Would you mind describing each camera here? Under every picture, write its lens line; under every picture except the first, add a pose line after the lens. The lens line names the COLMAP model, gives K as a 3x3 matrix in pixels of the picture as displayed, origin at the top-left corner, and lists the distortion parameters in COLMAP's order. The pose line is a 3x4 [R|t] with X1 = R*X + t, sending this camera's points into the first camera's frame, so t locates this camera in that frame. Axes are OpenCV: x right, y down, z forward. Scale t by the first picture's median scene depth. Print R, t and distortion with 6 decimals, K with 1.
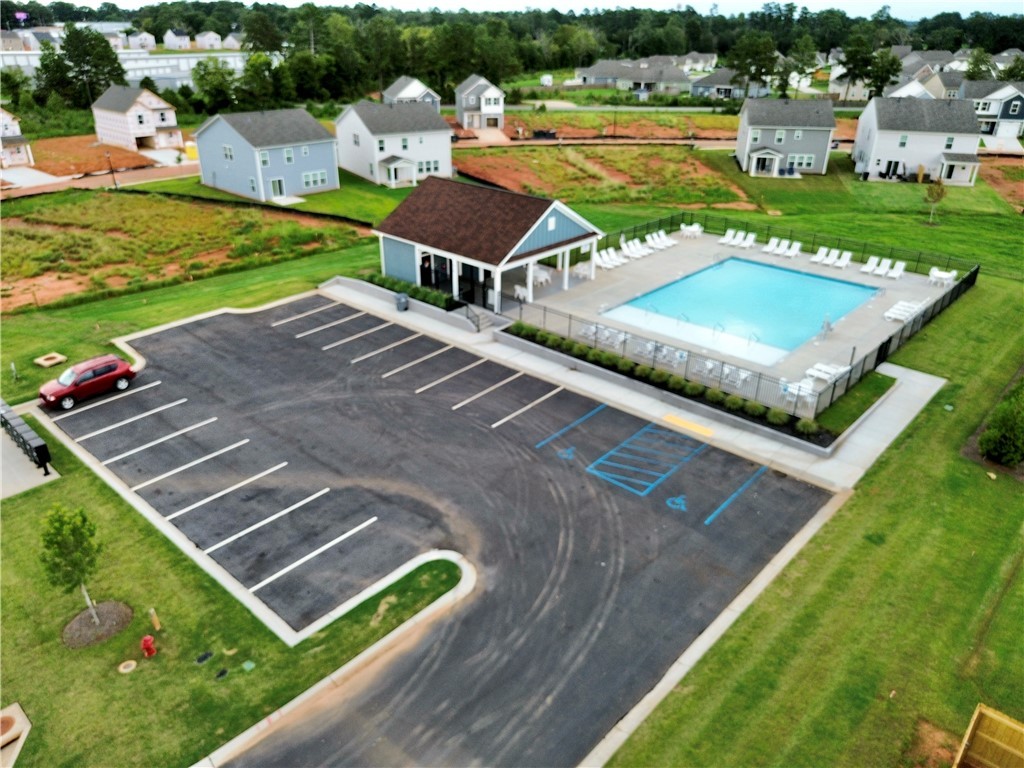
lens RADIAL K [[731.3, 0, 506.8], [0, 731.3, 385.7], [0, 0, 1]] dist [0.029836, -0.020780]
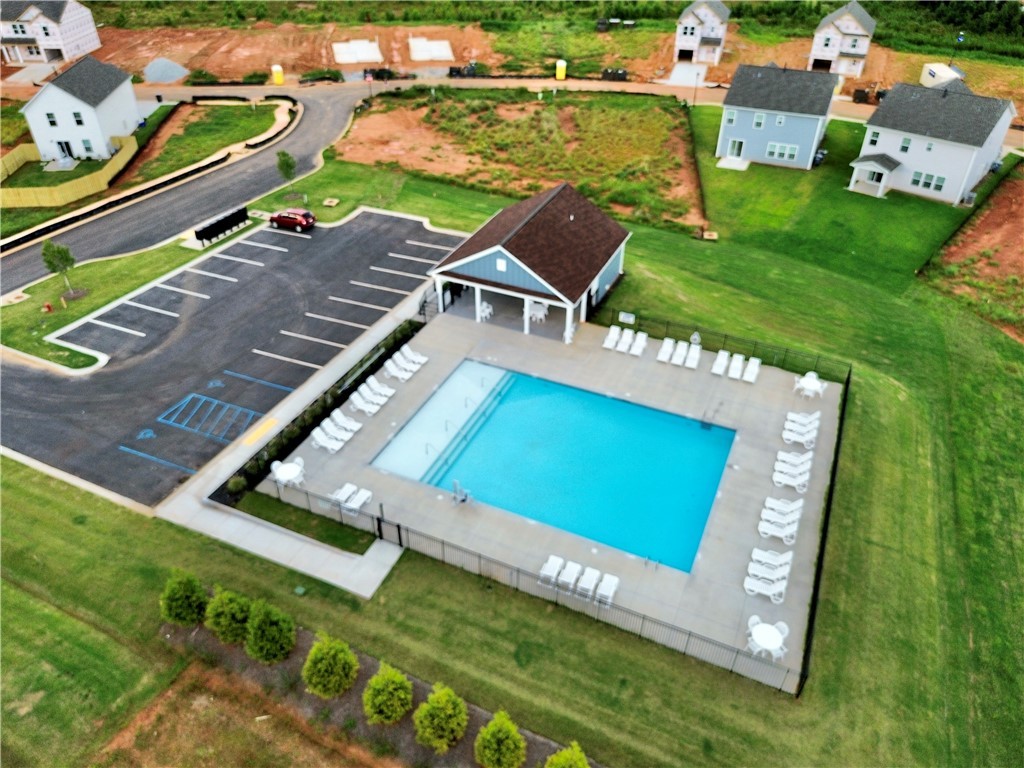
lens RADIAL K [[731.3, 0, 506.9], [0, 731.3, 383.8], [0, 0, 1]] dist [0.029836, -0.020780]
pose [[0.314529, 0.557896, -0.768000, 0.894749], [-0.421433, 0.807024, 0.413650, -0.486893], [0.850568, 0.193555, 0.488948, 0.508865]]
